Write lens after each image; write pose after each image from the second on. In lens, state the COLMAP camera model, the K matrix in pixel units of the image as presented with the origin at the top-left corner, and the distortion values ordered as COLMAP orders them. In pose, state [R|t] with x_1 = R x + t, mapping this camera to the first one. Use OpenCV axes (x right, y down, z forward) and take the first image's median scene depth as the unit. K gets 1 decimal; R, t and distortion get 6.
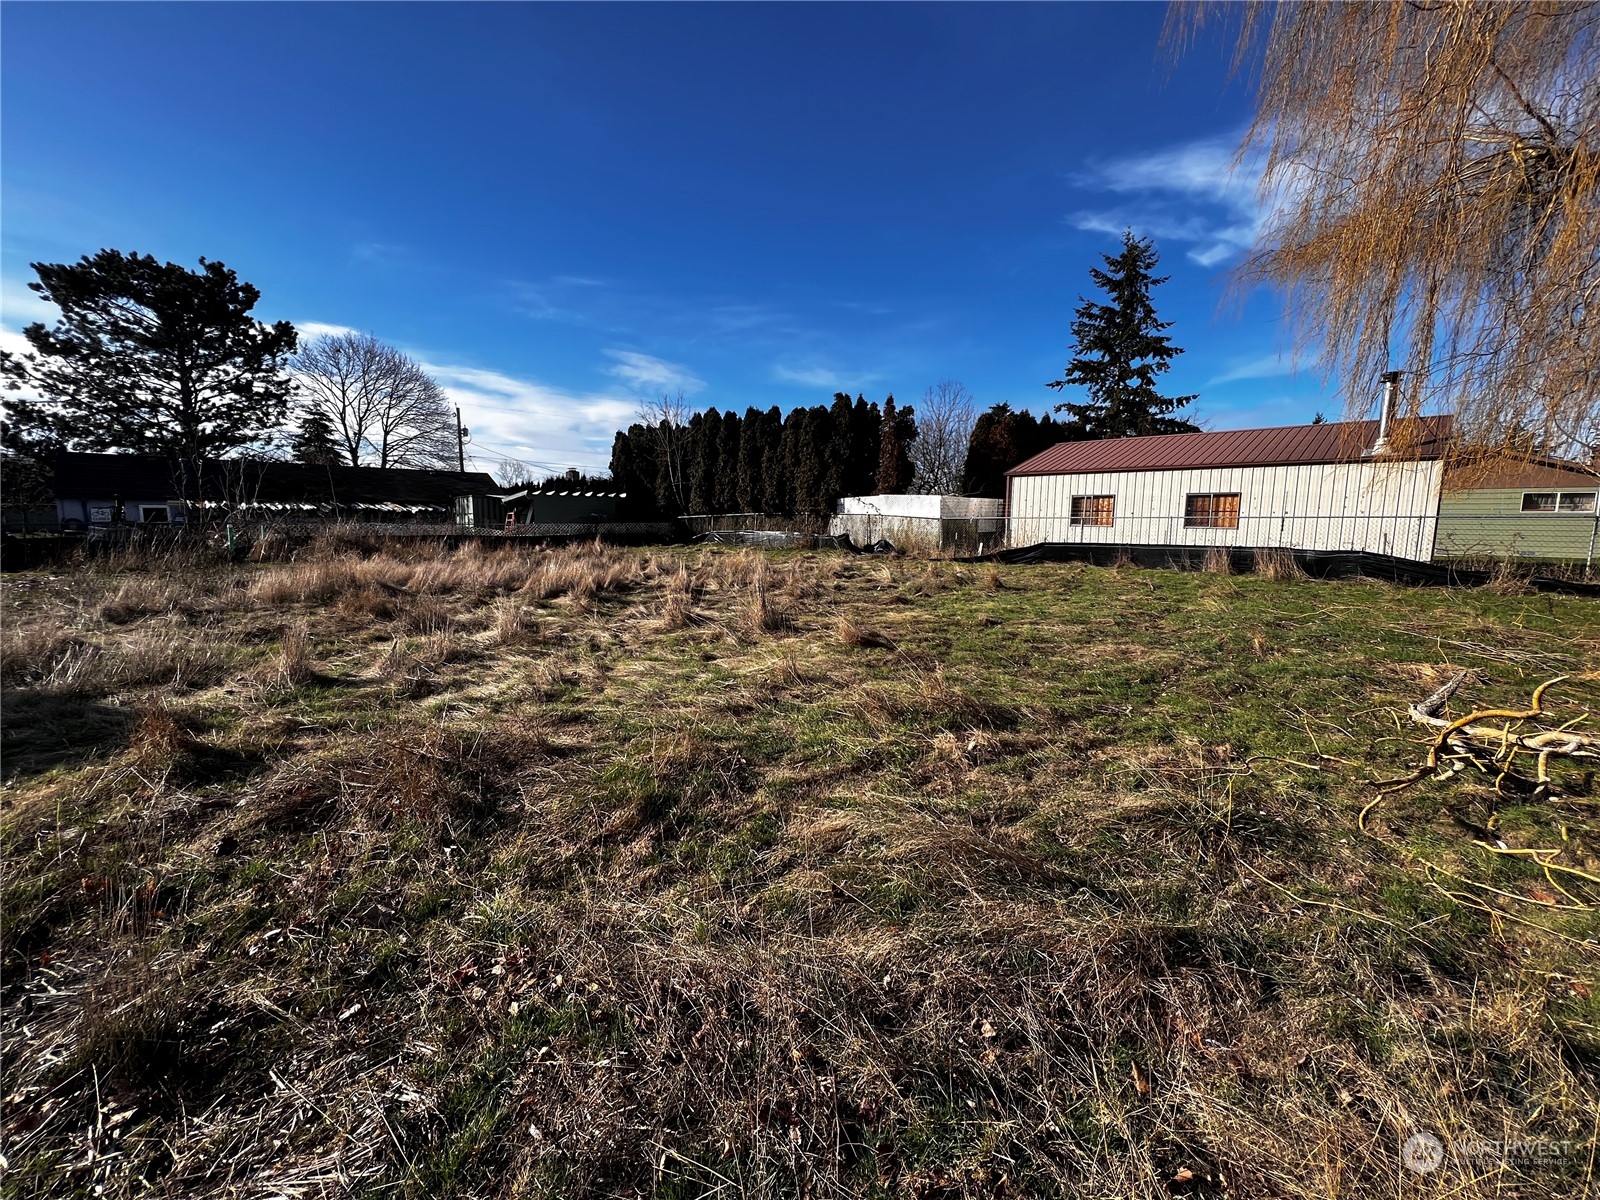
lens RADIAL K [[639.2, 0, 800.0], [0, 639.2, 600.0], [0, 0, 1]] dist [0.000803, 0.000106]
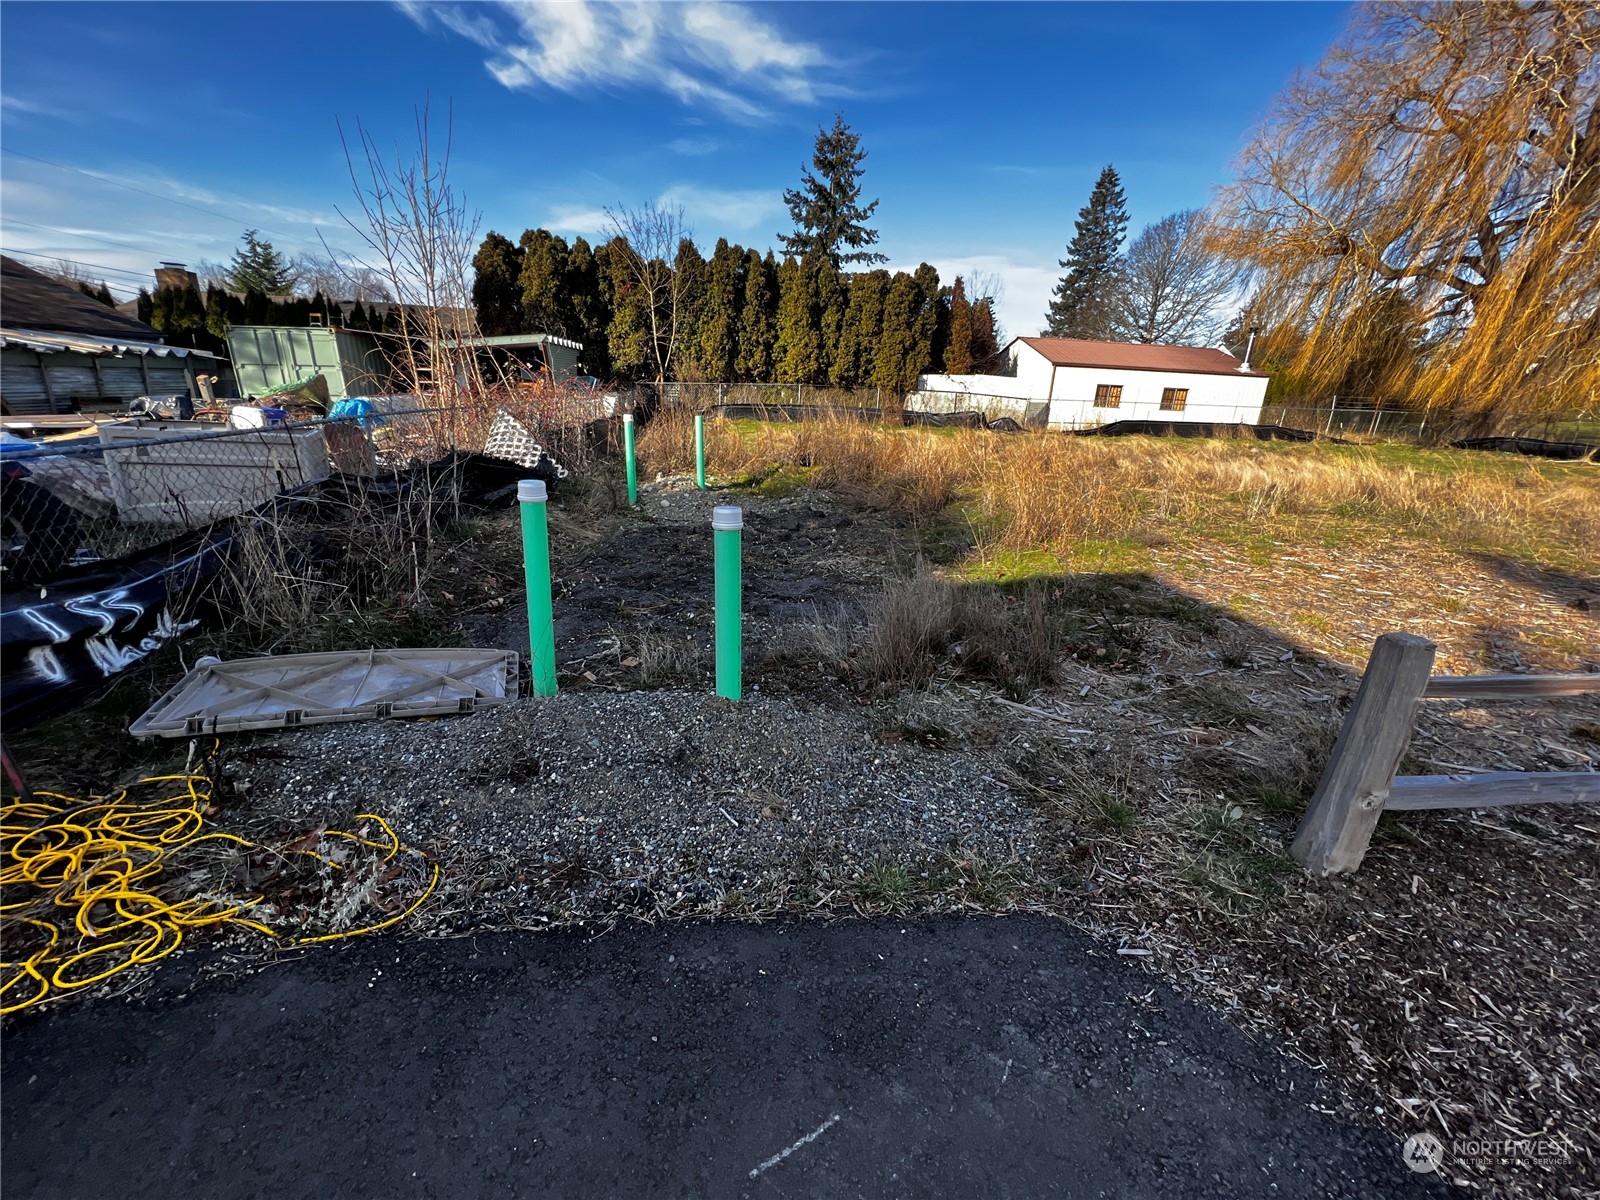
lens RADIAL K [[638.3, 0, 800.7], [0, 638.3, 597.1], [0, 0, 1]] dist [0.000480, -0.000191]
pose [[0.629632, -0.221862, 0.744540, -0.810463], [0.061150, 0.969536, 0.237195, -0.060947], [-0.774483, -0.103817, 0.624018, 0.427801]]
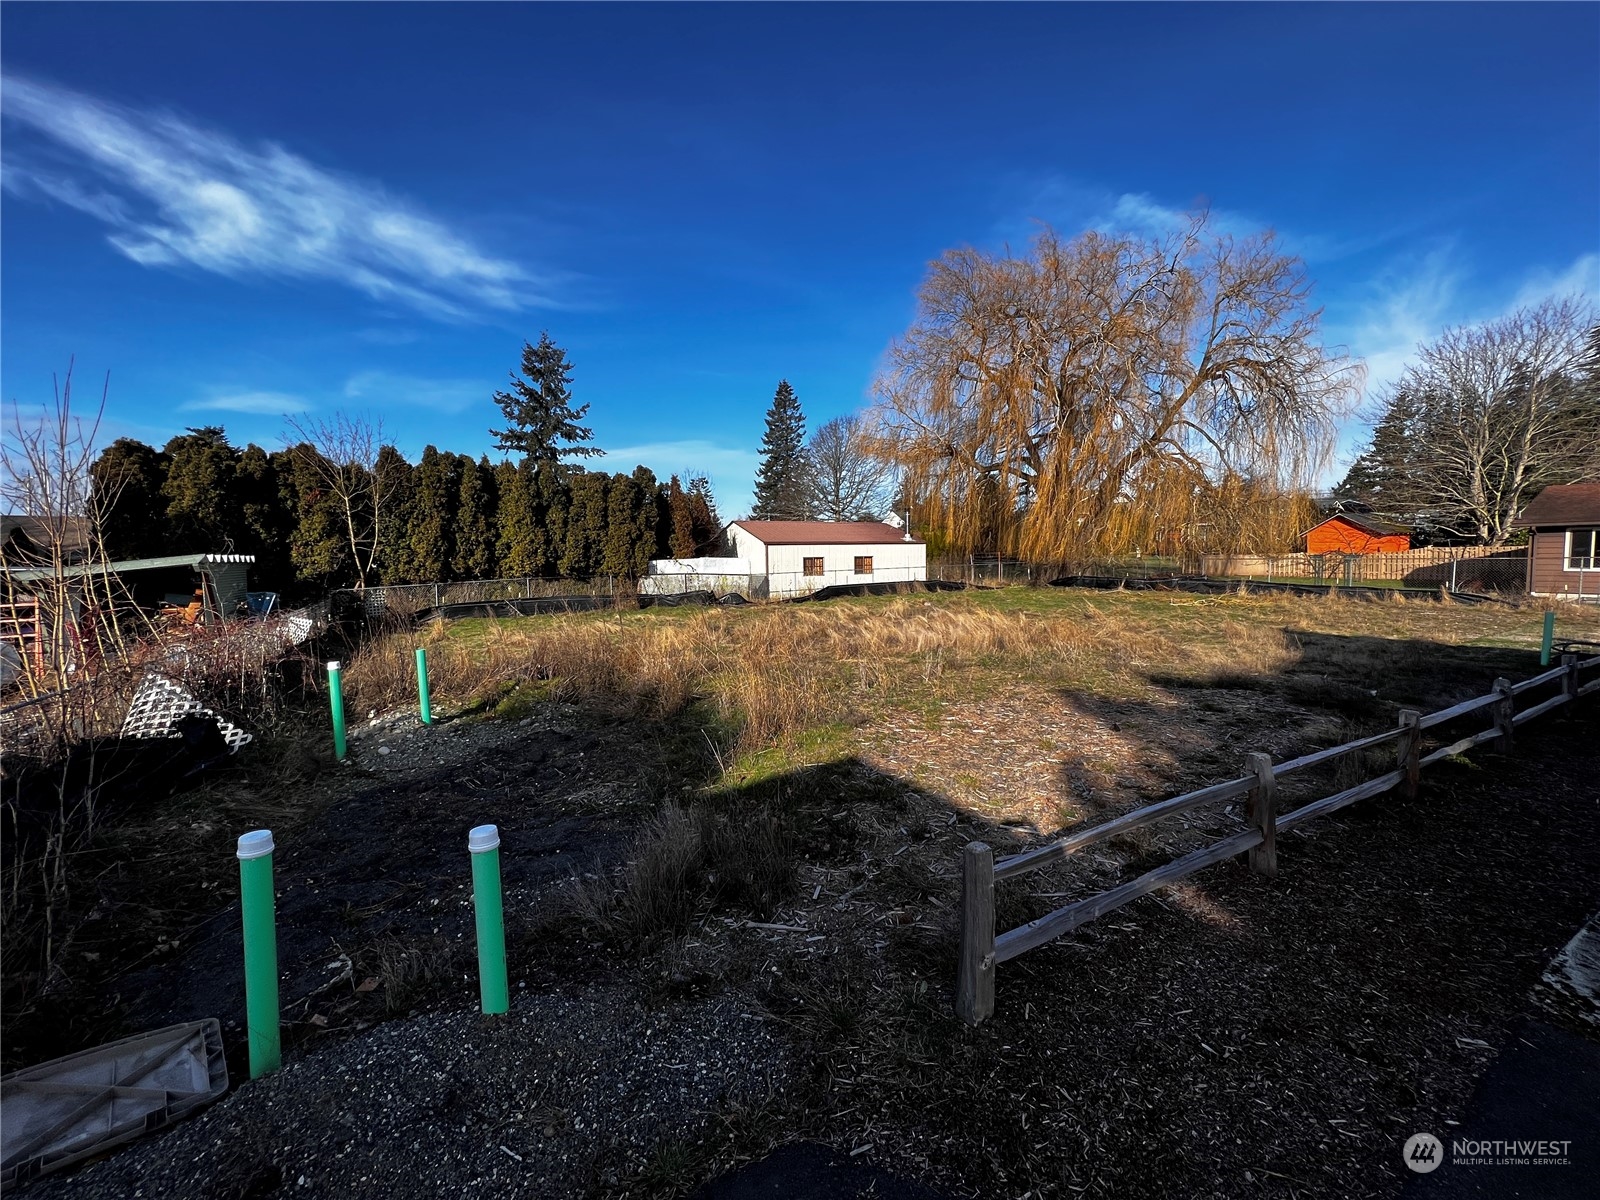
lens RADIAL K [[637.6, 0, 801.4], [0, 637.6, 594.6], [0, 0, 1]] dist [0.000678, -0.000191]
pose [[0.271871, -0.066526, 0.960031, -0.827560], [0.144765, 0.989083, 0.027543, -0.084785], [-0.951383, 0.131491, 0.278534, 0.412883]]
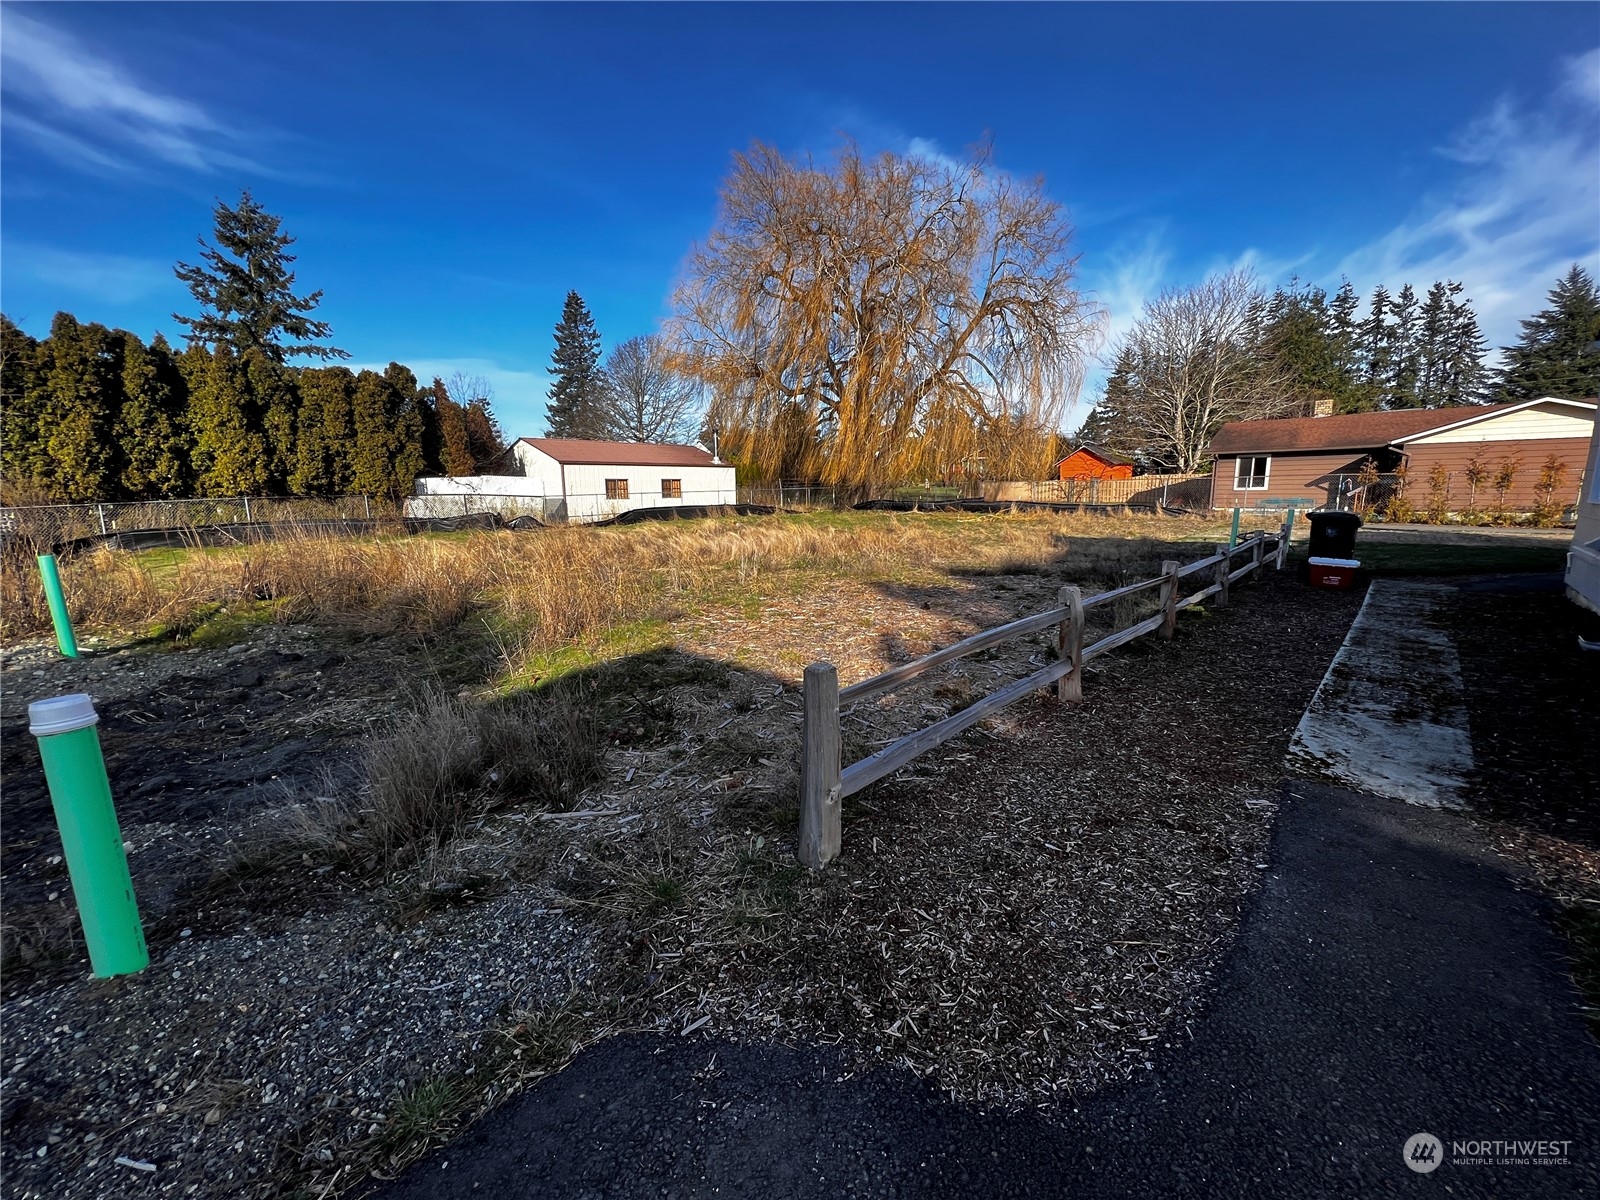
lens RADIAL K [[638.3, 0, 800.7], [0, 638.3, 597.1], [0, 0, 1]] dist [0.000480, -0.000191]
pose [[-0.019485, -0.172251, 0.984860, -0.807406], [0.147610, 0.973757, 0.173229, -0.062204], [-0.988854, 0.148751, 0.006452, 0.420563]]
